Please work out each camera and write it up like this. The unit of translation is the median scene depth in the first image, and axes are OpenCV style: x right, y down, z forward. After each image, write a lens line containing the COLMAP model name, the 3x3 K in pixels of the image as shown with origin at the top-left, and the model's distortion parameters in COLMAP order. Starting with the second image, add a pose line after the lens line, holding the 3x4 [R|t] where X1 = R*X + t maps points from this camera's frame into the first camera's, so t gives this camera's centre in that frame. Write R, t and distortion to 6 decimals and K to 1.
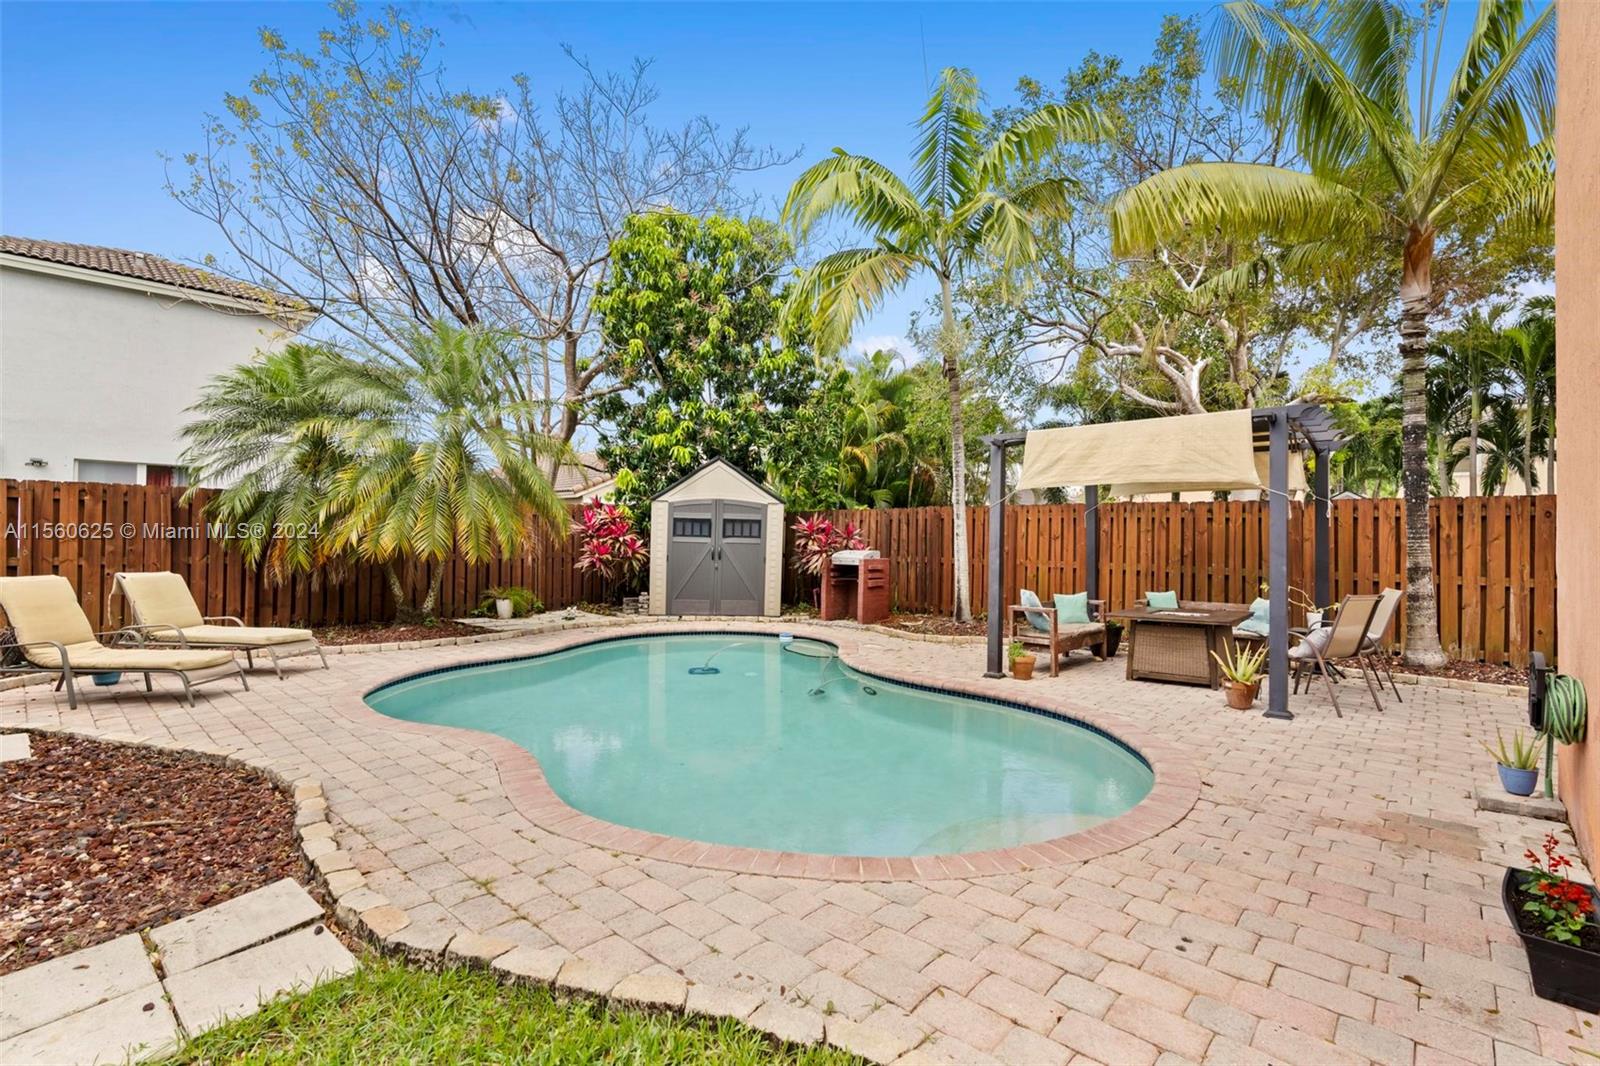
lens RADIAL K [[726.4, 0, 801.6], [0, 726.4, 556.0], [0, 0, 1]] dist [-0.007006, 0.000739]
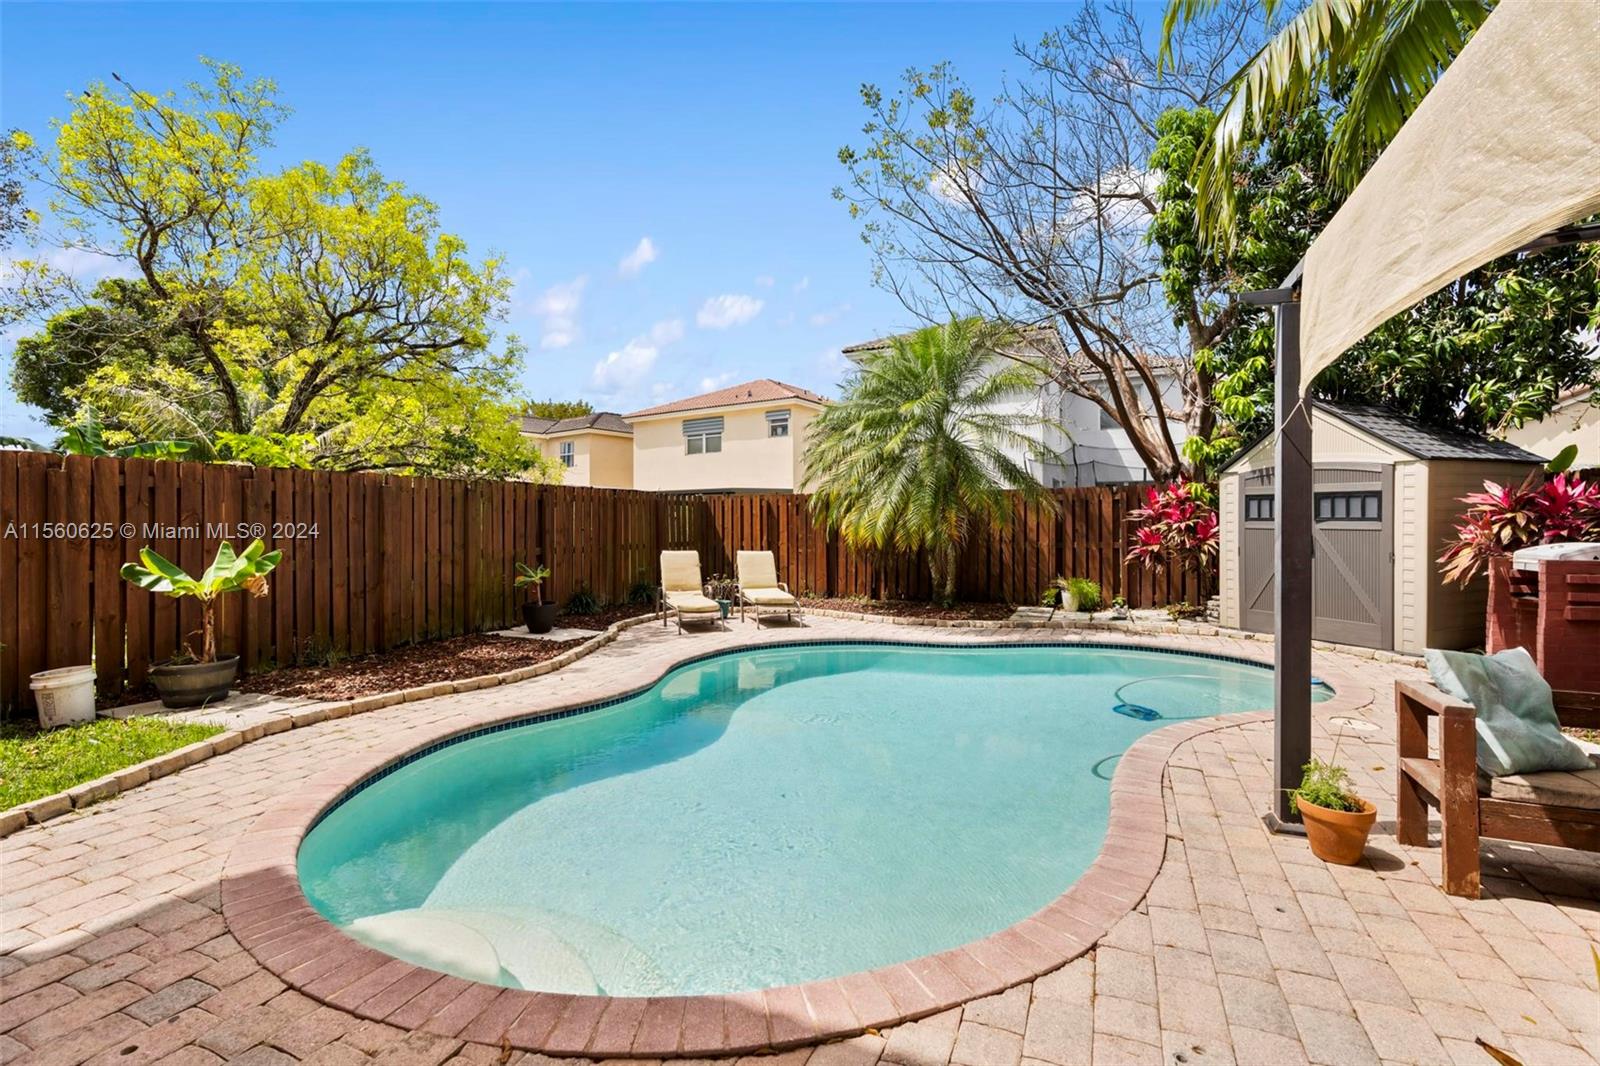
lens RADIAL K [[724.8, 0, 802.3], [0, 724.8, 521.5], [0, 0, 1]] dist [-0.001965, 0.000068]
pose [[0.302454, -0.019574, -0.952963, 0.373261], [-0.009654, 0.999675, -0.023598, -0.005110], [0.953115, 0.016338, 0.302166, 0.367566]]
